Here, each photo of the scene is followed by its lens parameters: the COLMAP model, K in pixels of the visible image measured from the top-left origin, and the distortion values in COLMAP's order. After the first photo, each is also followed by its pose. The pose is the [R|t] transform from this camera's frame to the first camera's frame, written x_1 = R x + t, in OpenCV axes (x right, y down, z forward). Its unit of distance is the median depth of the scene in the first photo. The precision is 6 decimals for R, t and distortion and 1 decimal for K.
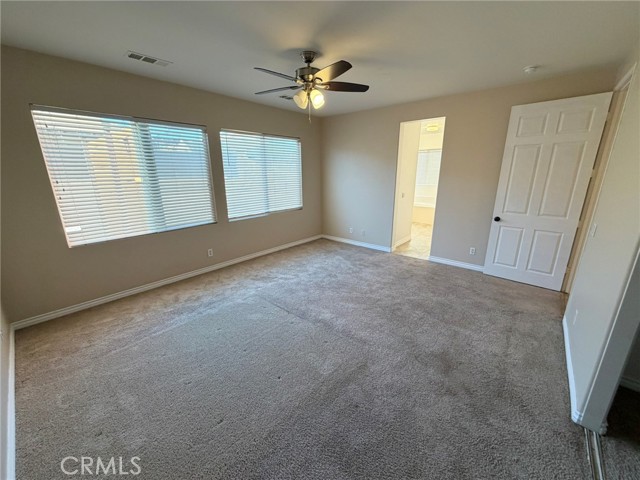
lens RADIAL K [[253.8, 0, 320.1], [0, 253.8, 242.2], [0, 0, 1]] dist [0.000545, -0.000172]
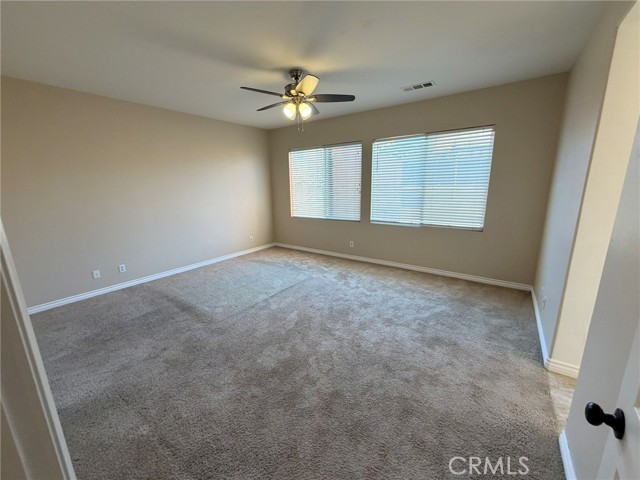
lens RADIAL K [[254.8, 0, 318.8], [0, 254.8, 241.2], [0, 0, 1]] dist [-0.001514, 0.000095]
pose [[0.079226, 0.219787, -0.972325, 0.767207], [-0.258577, 0.946537, 0.192889, -0.173643], [0.962736, 0.236139, 0.131822, 0.703946]]
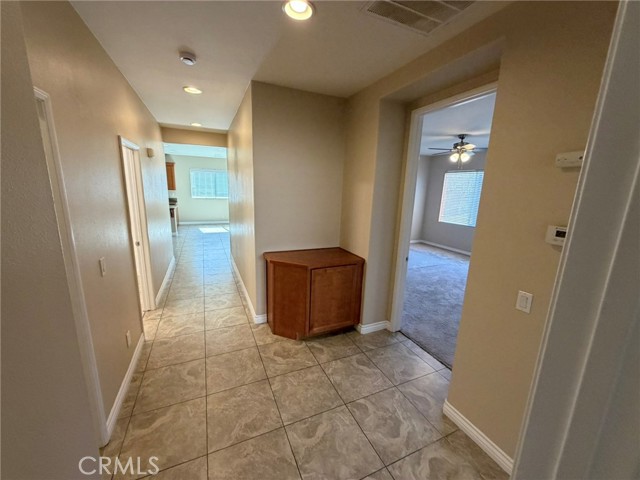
lens RADIAL K [[254.8, 0, 318.8], [0, 254.8, 241.2], [0, 0, 1]] dist [-0.001514, 0.000095]
pose [[-0.427286, 0.175586, -0.886903, 1.415525], [-0.282868, 0.905751, 0.315596, -0.200509], [0.858727, 0.385726, -0.337347, 0.640184]]
